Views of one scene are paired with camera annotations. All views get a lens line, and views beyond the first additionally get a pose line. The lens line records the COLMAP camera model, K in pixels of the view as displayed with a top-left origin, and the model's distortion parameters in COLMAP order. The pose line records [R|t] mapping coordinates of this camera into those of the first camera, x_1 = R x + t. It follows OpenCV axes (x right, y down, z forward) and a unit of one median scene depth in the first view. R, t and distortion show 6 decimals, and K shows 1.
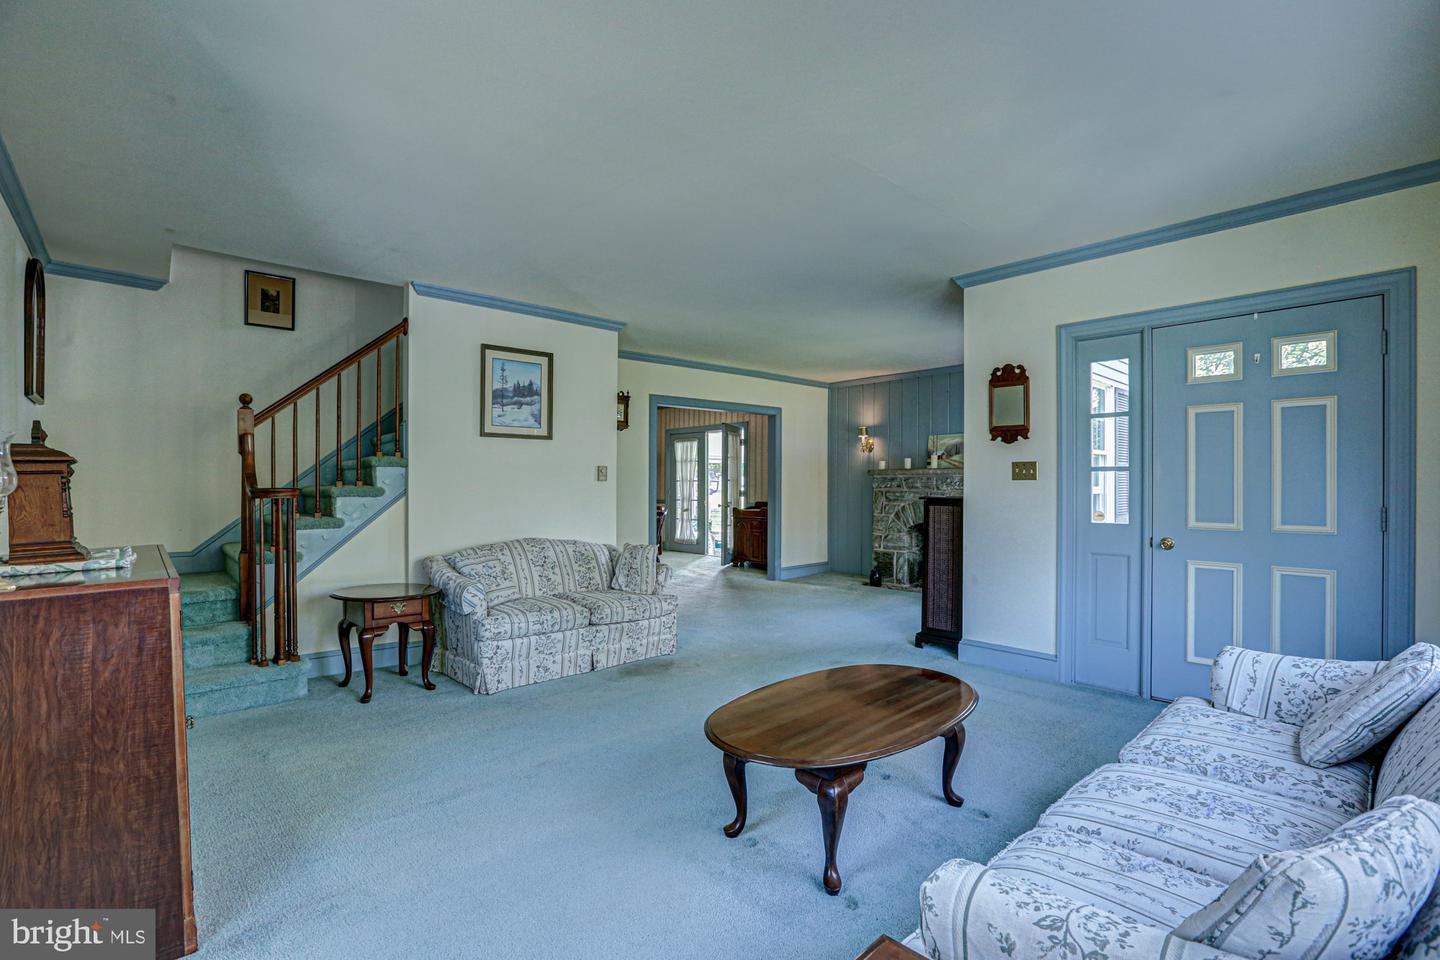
lens RADIAL K [[656.1, 0, 722.3], [0, 656.1, 483.7], [0, 0, 1]] dist [-0.030024, 0.009728]
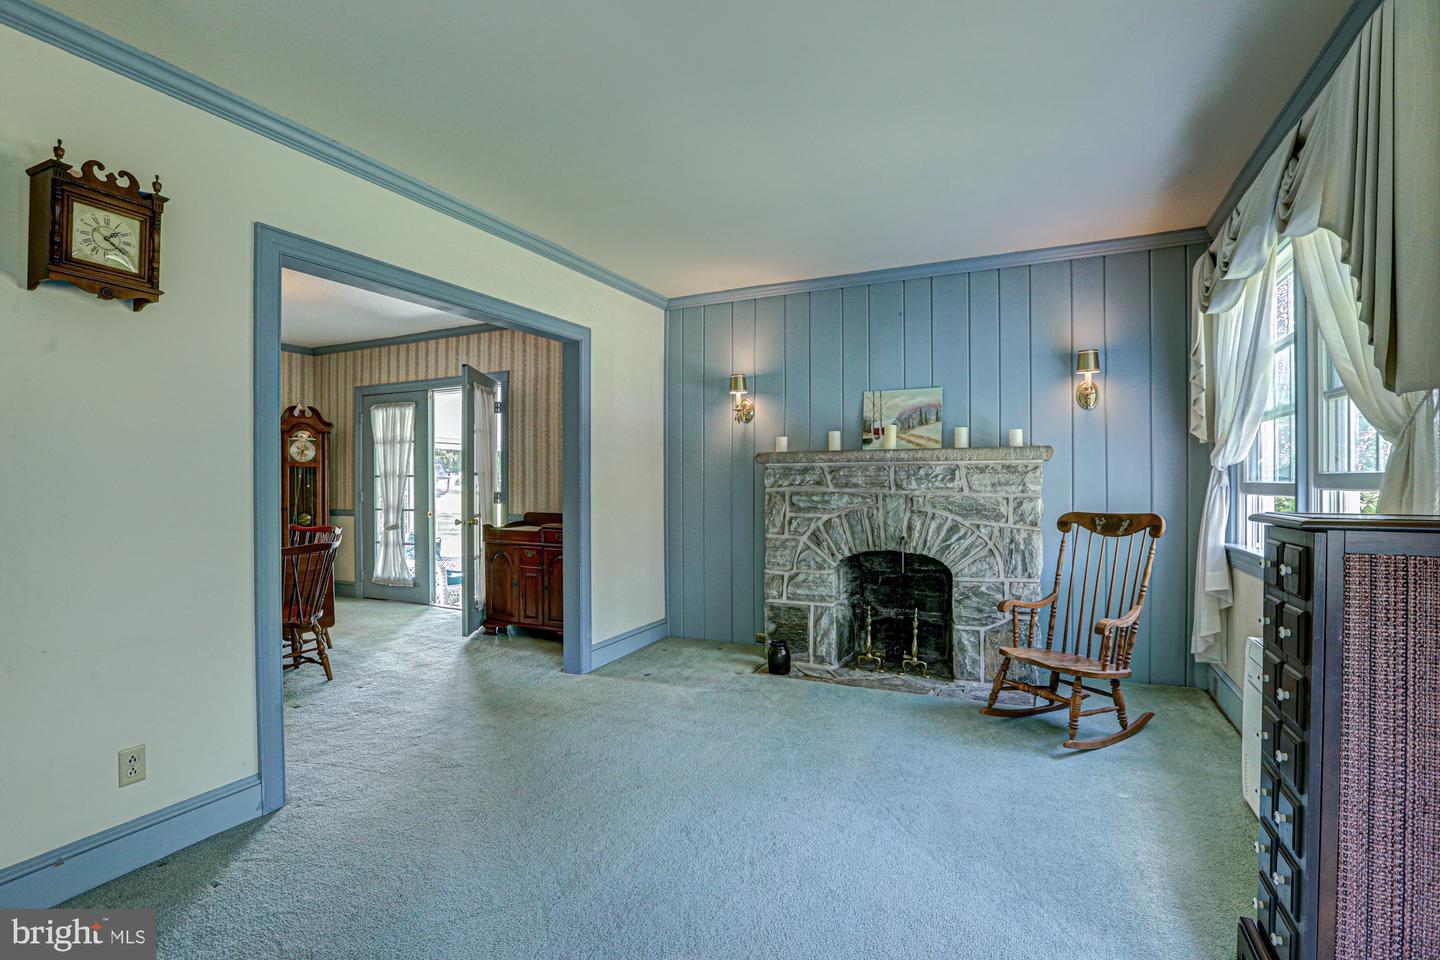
lens RADIAL K [[656.1, 0, 708.2], [0, 656.1, 486.4], [0, 0, 1]] dist [-0.030024, 0.009728]
pose [[0.930003, -0.006982, 0.367485, -0.010805], [0.004575, 0.999962, 0.007420, 0.001910], [-0.367523, -0.005219, 0.930000, 0.472650]]
